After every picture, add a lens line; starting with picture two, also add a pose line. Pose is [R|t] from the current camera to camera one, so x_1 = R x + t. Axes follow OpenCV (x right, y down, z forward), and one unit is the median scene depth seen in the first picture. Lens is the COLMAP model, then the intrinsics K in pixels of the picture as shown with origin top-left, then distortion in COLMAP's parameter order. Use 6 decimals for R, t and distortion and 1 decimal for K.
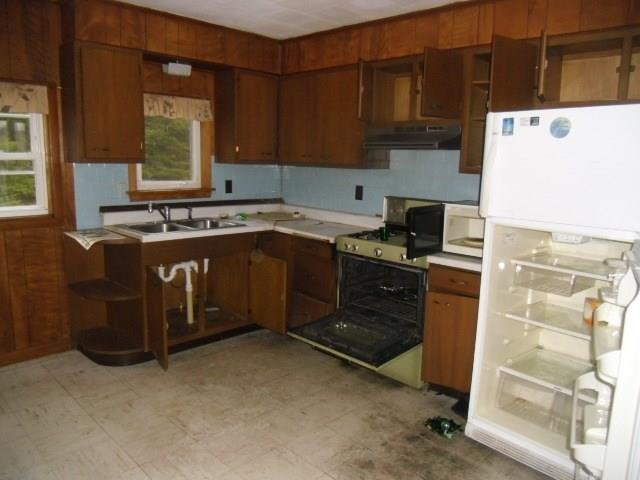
lens RADIAL K [[506.3, 0, 320.0], [0, 506.3, 240.0], [0, 0, 1]] dist [-0.008377, -0.002572]
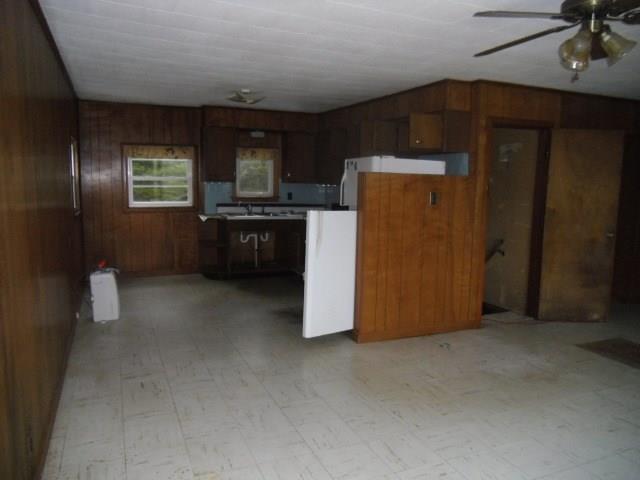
lens RADIAL K [[506.3, 0, 320.0], [0, 506.3, 240.0], [0, 0, 1]] dist [-0.008377, -0.002572]
pose [[0.930866, 0.044410, -0.362652, 0.667672], [-0.061367, 0.997488, -0.035369, 0.121333], [0.360170, 0.055179, 0.931253, -0.703237]]
